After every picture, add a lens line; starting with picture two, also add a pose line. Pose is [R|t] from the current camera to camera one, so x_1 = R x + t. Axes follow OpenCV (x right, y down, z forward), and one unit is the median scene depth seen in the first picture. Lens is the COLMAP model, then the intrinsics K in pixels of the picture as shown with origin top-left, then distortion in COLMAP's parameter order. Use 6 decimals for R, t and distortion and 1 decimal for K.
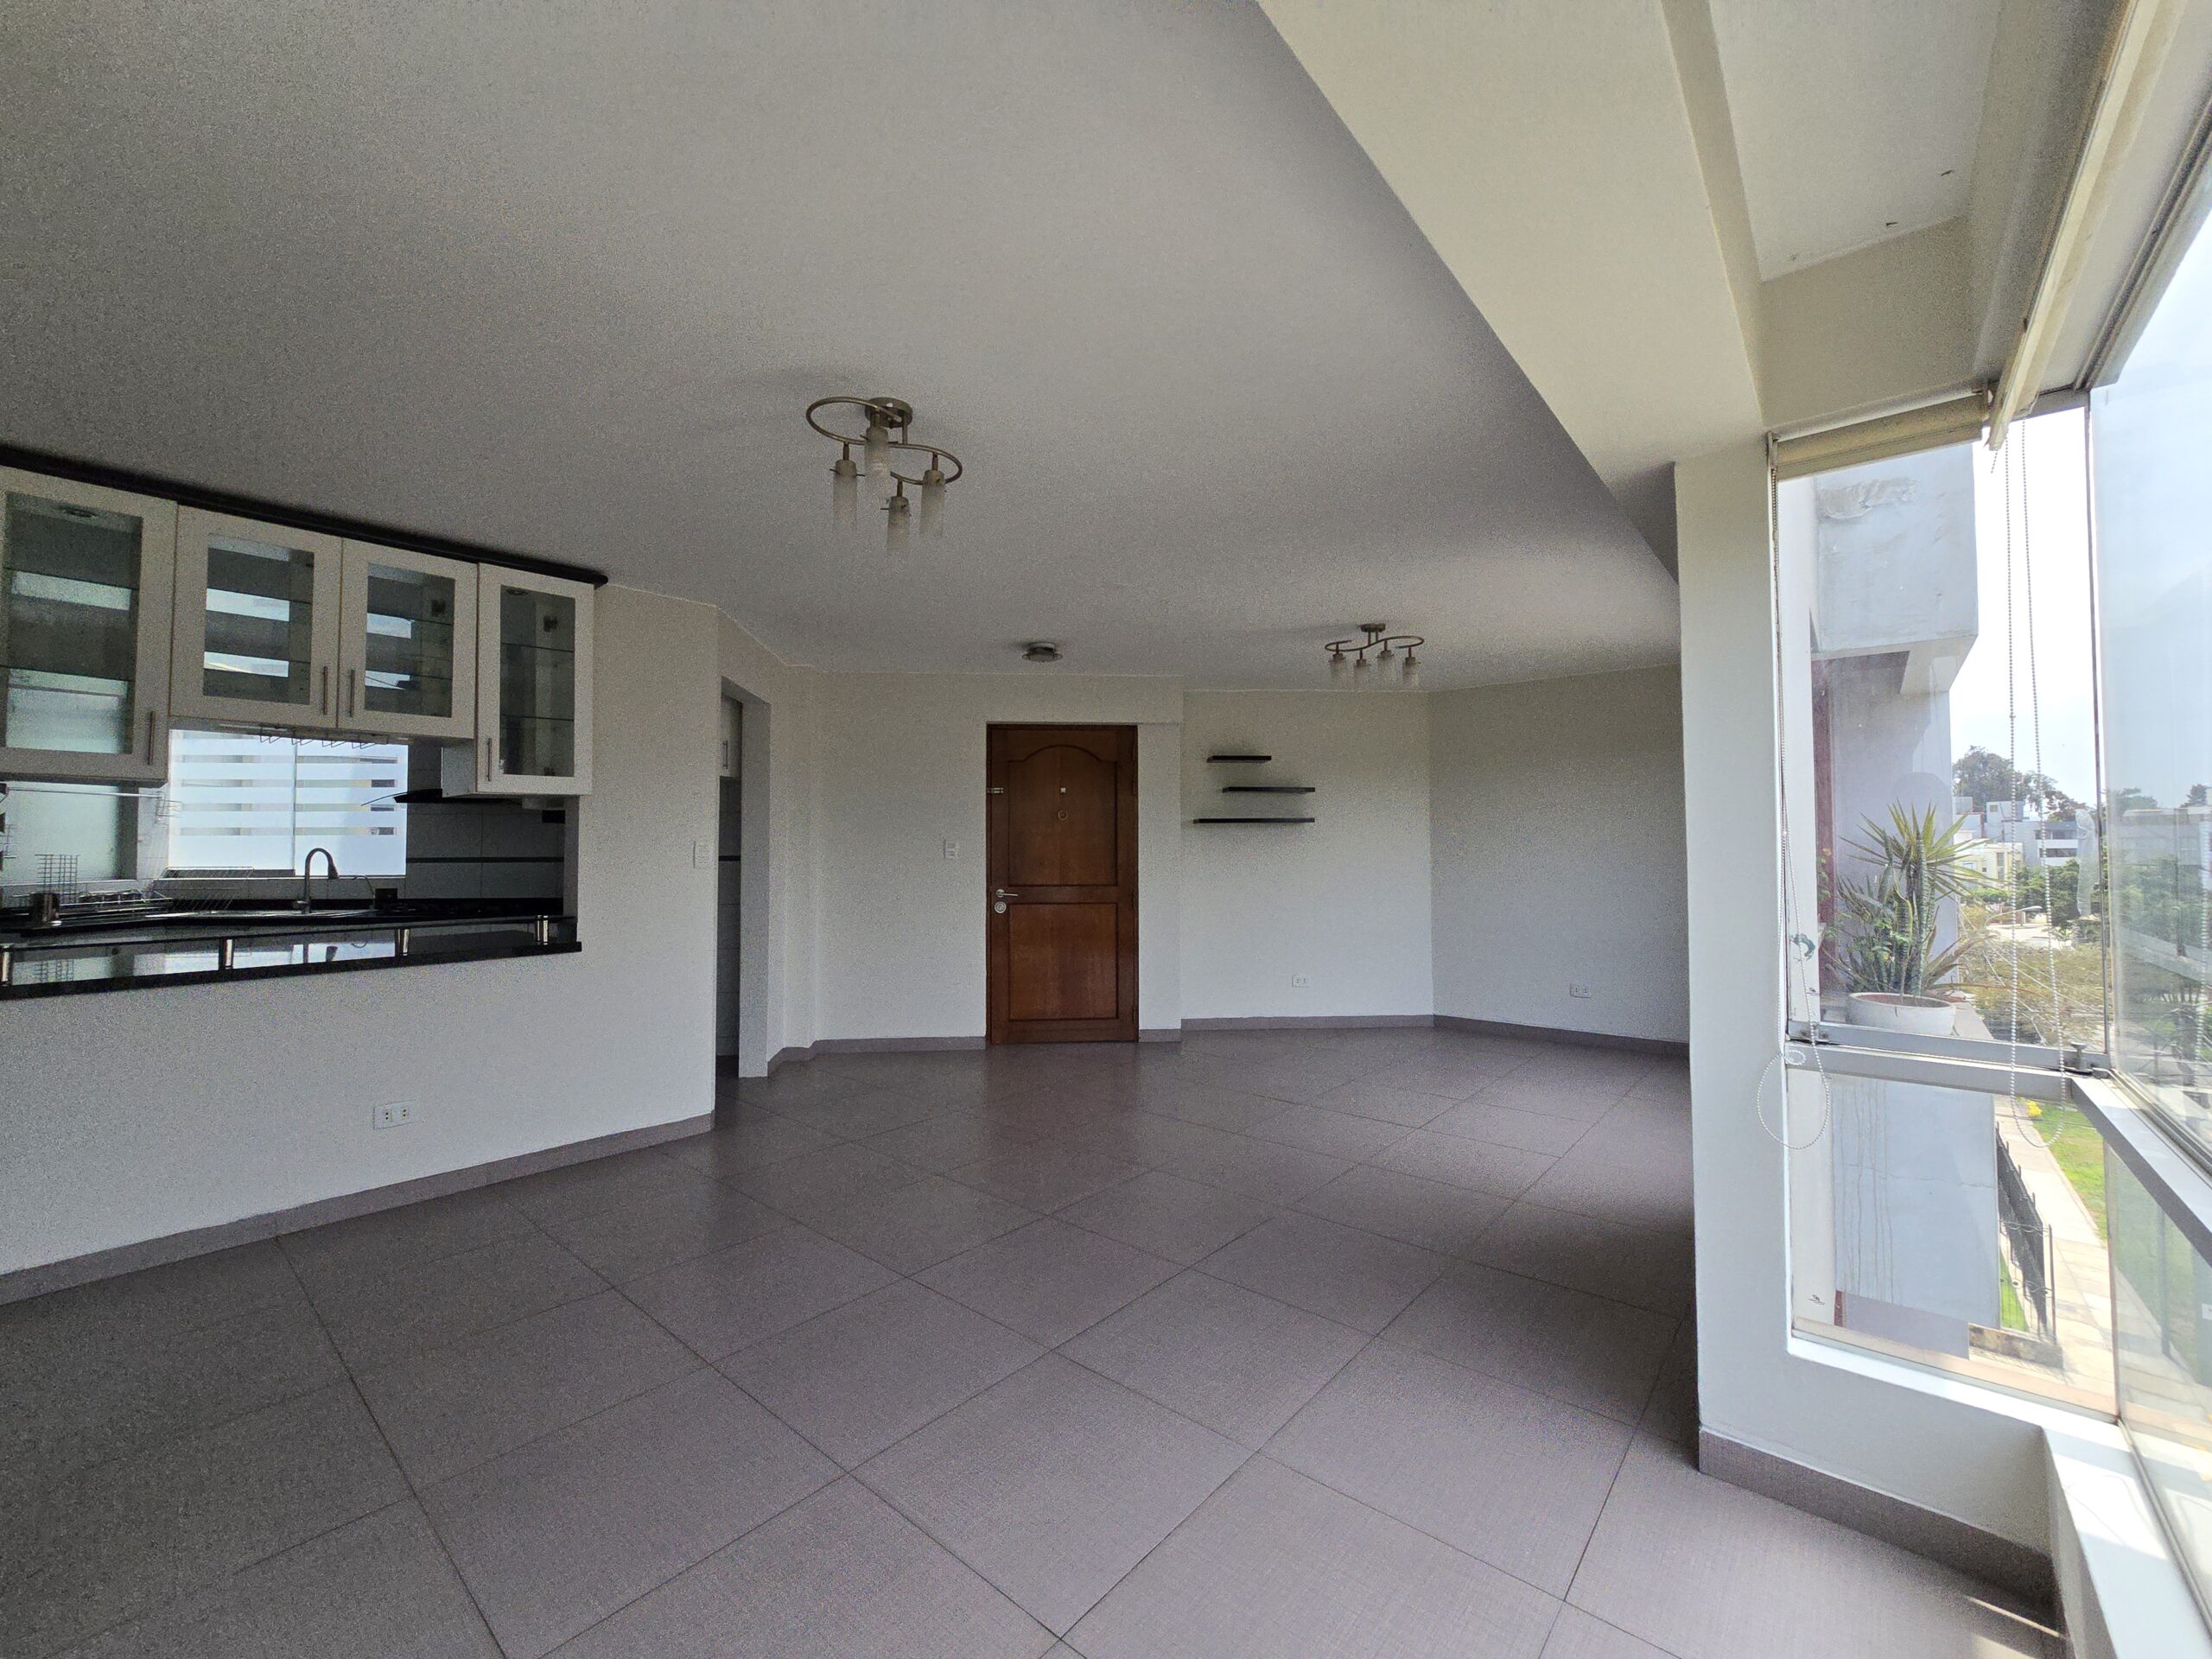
lens RADIAL K [[903.5, 0, 1098.9], [0, 903.5, 829.7], [0, 0, 1]] dist [0.000985, 0.000335]
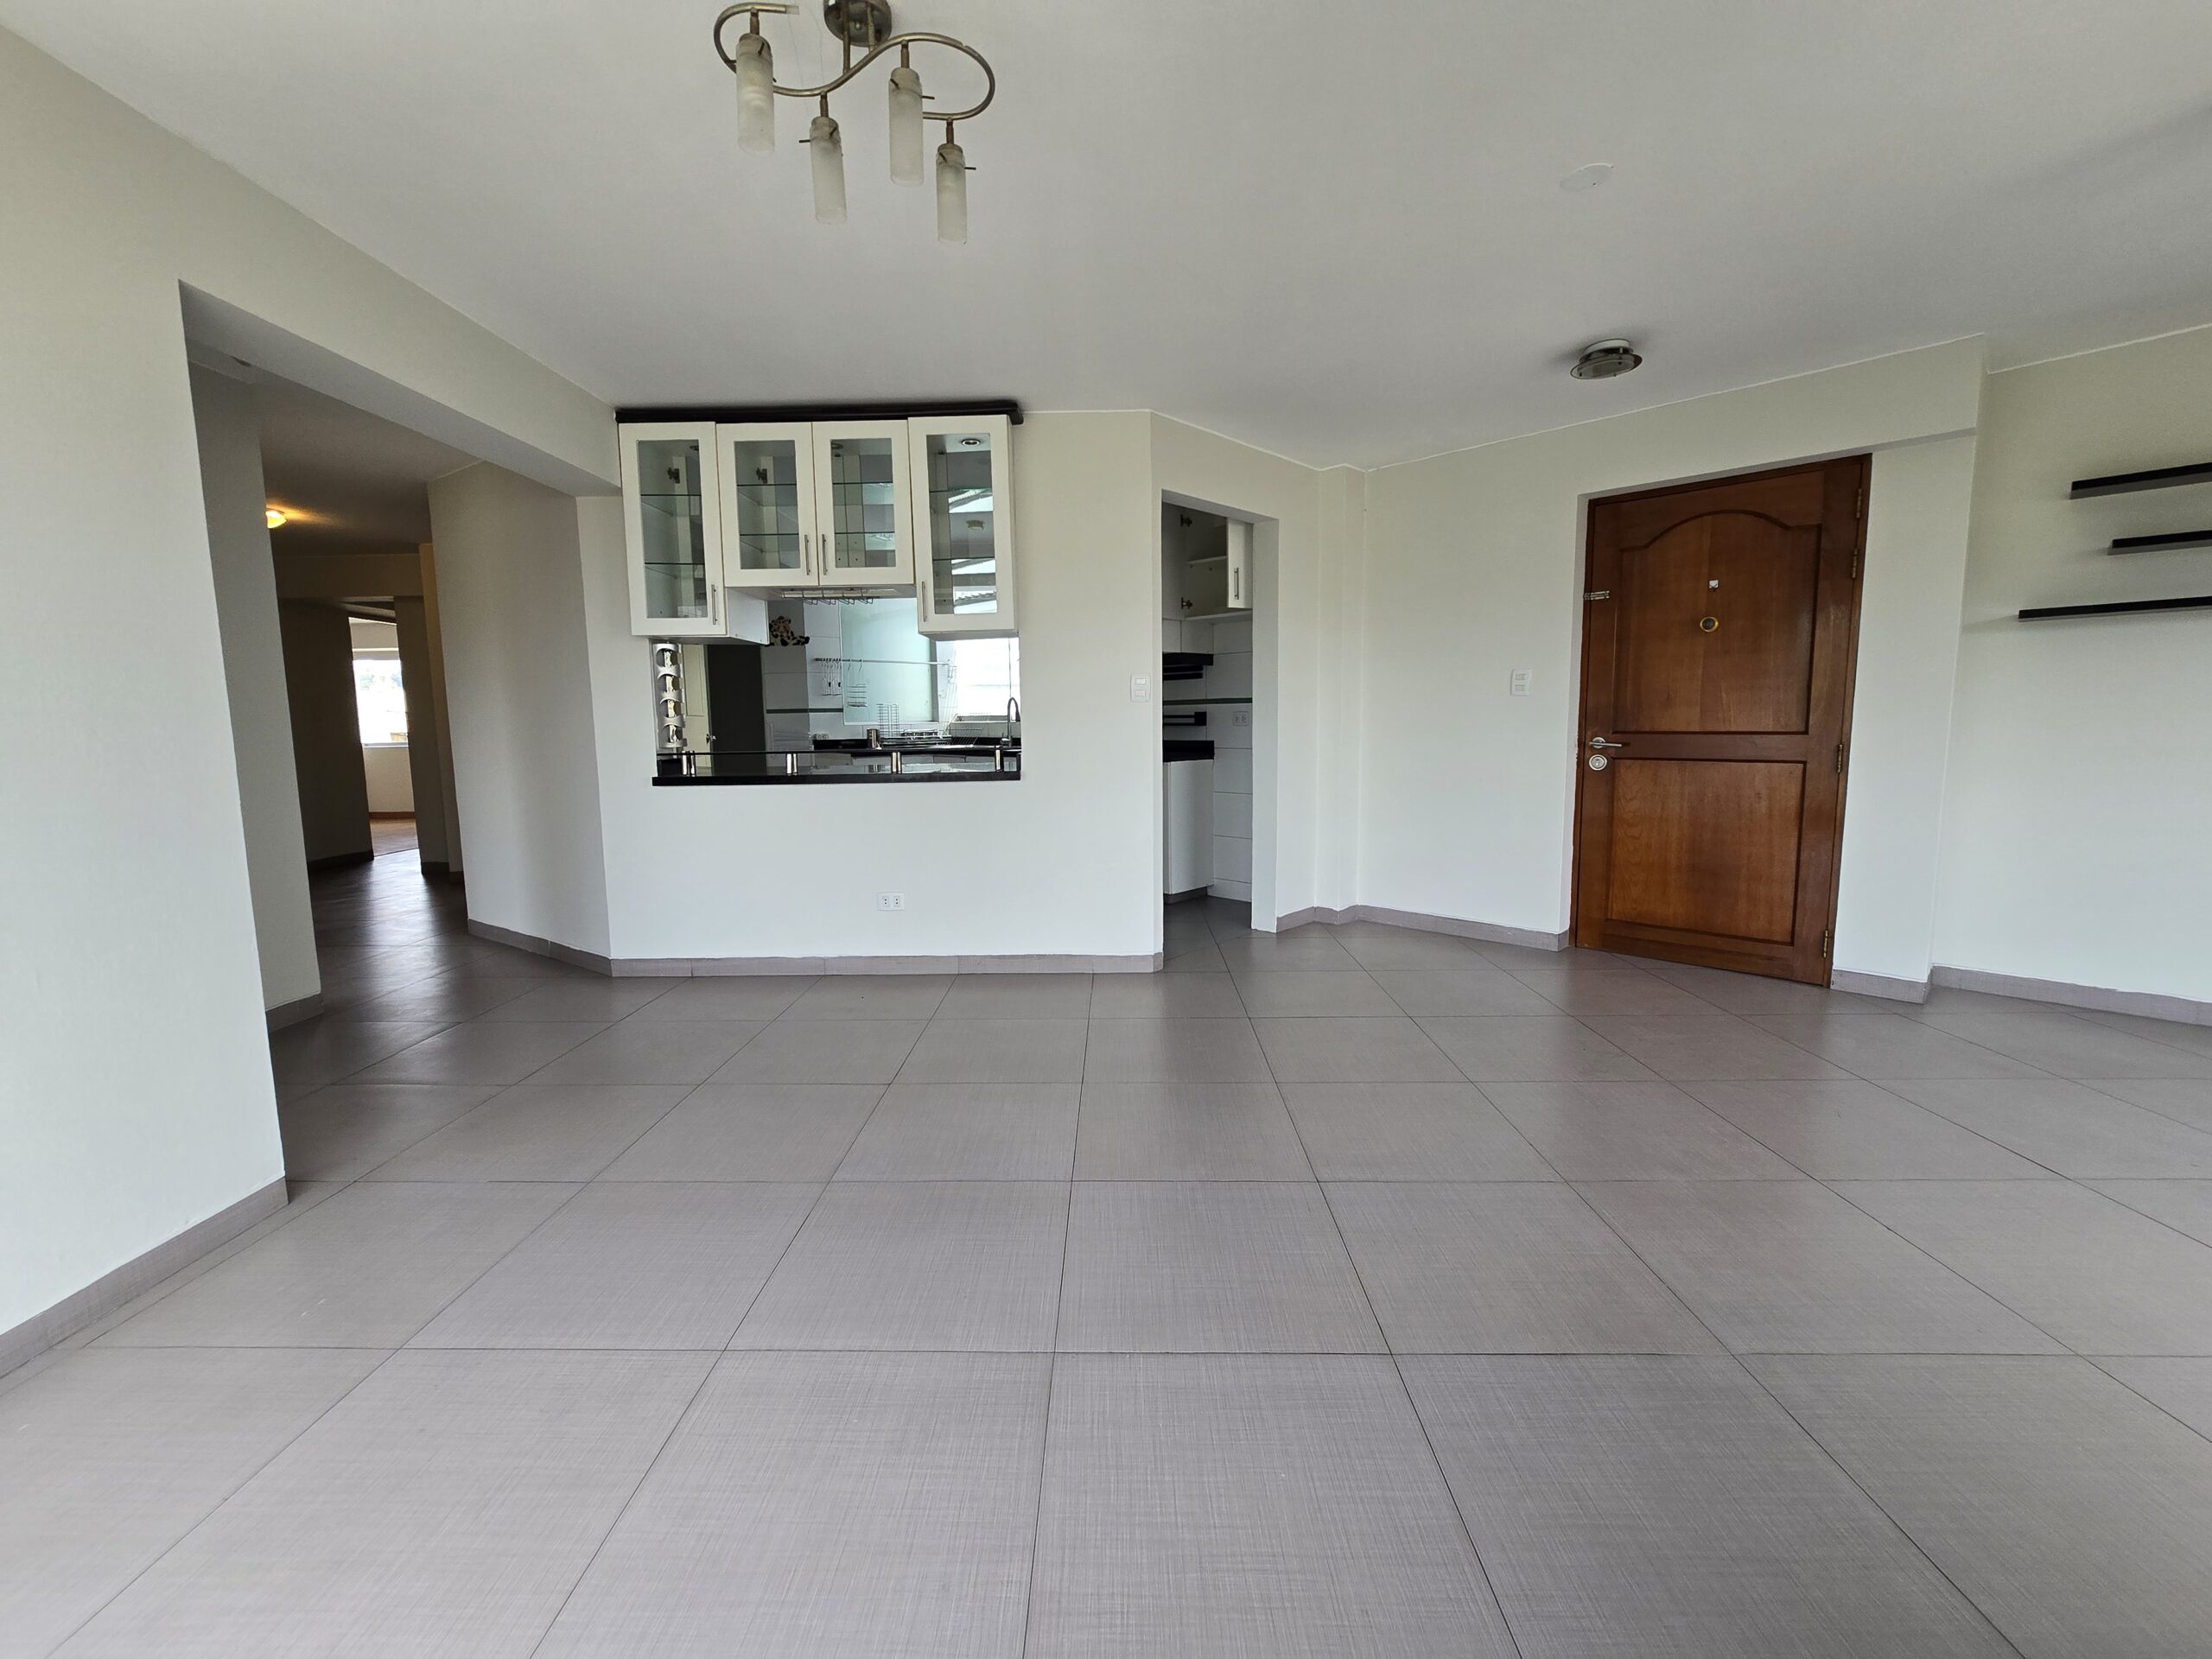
lens RADIAL K [[903.5, 0, 1099.4], [0, 903.5, 815.7], [0, 0, 1]] dist [0.000985, 0.000335]
pose [[0.641862, 0.077185, -0.762926, 0.186318], [0.027529, 0.991961, 0.123517, 0.029078], [0.766326, -0.100283, 0.634577, 0.242235]]
